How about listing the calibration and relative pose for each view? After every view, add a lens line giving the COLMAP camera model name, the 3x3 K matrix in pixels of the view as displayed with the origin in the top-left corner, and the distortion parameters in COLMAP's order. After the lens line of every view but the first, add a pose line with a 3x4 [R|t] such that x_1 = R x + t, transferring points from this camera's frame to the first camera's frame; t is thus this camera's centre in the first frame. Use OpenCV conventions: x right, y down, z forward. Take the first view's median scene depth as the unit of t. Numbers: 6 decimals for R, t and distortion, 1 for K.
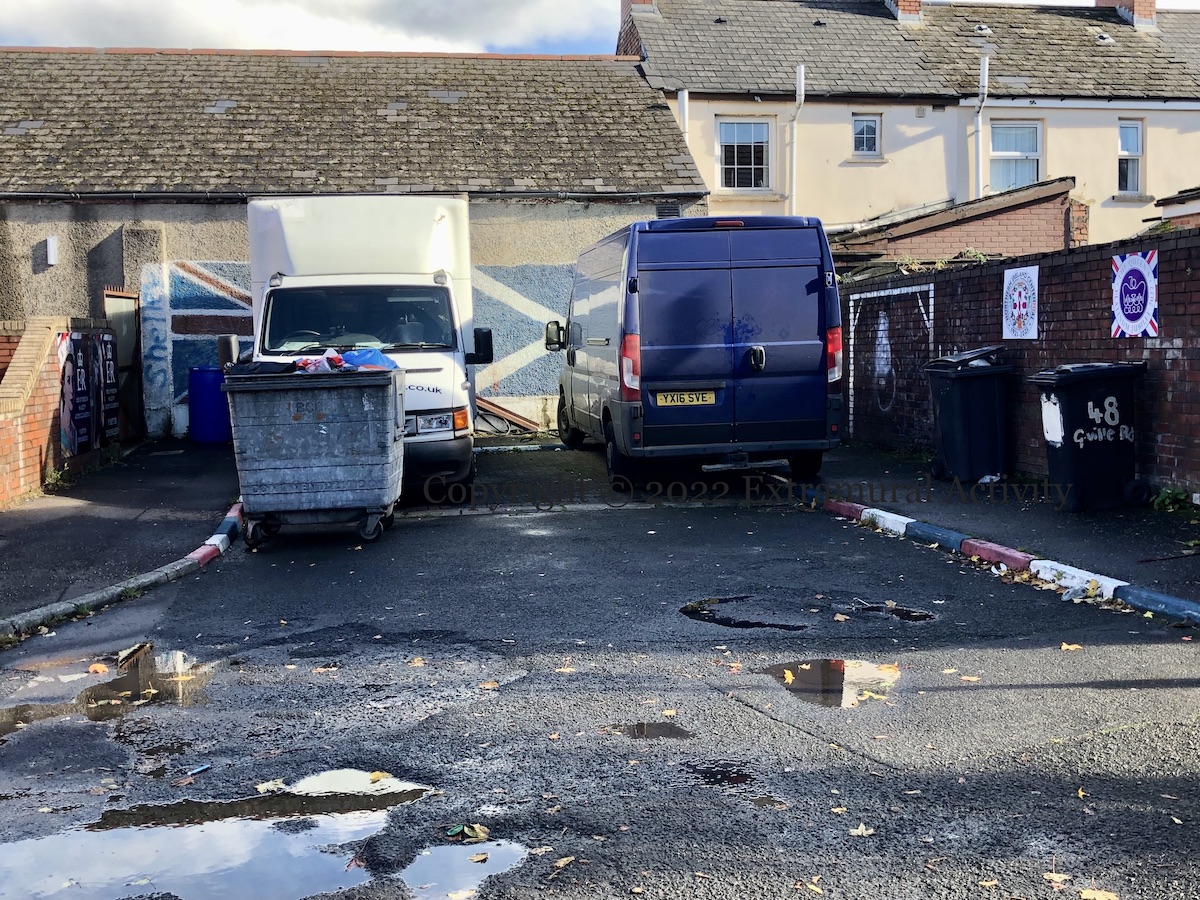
lens RADIAL K [[1376.9, 0, 599.2], [0, 1376.9, 448.7], [0, 0, 1]] dist [0.028535, 0.000000]
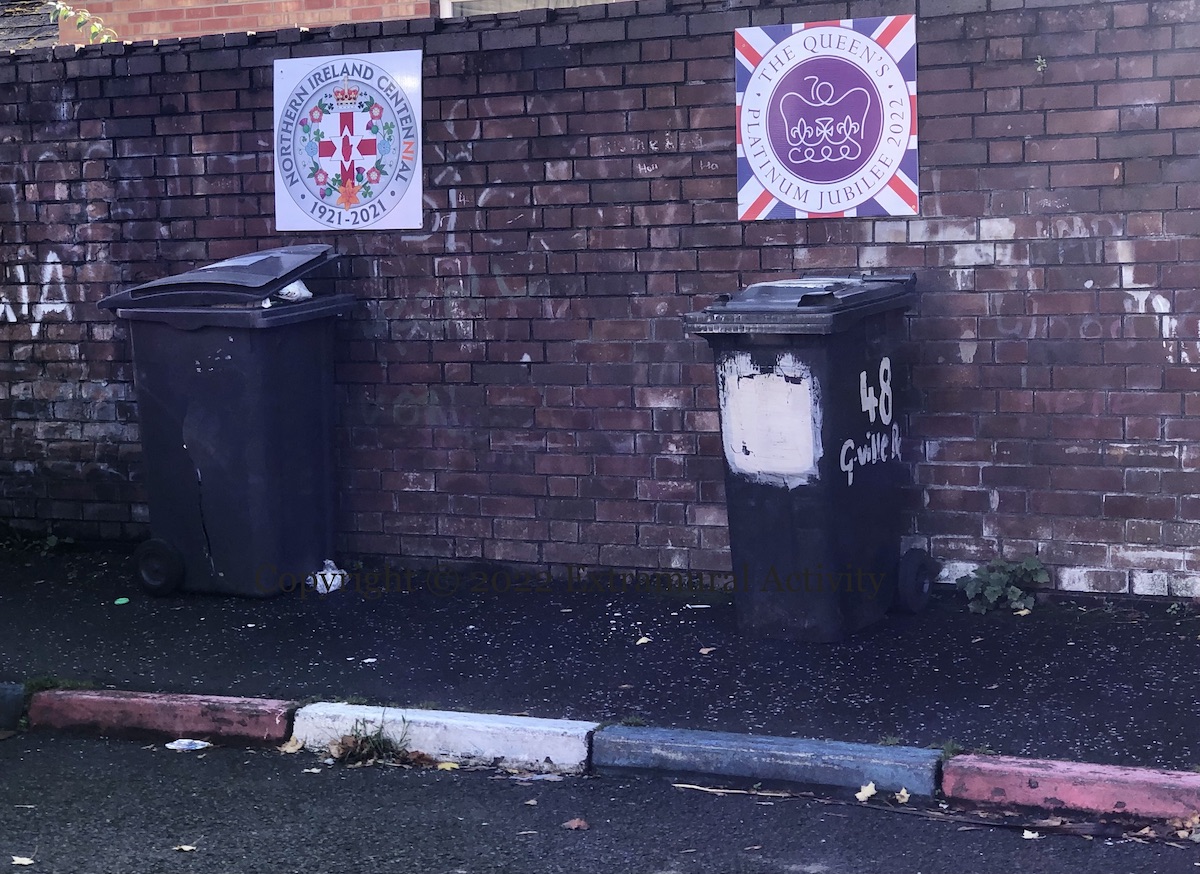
lens RADIAL K [[2425.0, 0, 601.4], [0, 2425.0, 435.8], [0, 0, 1]] dist [0.064908, 0.000000]
pose [[0.633880, -0.059632, 0.771129, -0.245278], [0.068422, 0.997438, 0.020889, -0.034076], [-0.770399, 0.039521, 0.636336, 0.581341]]
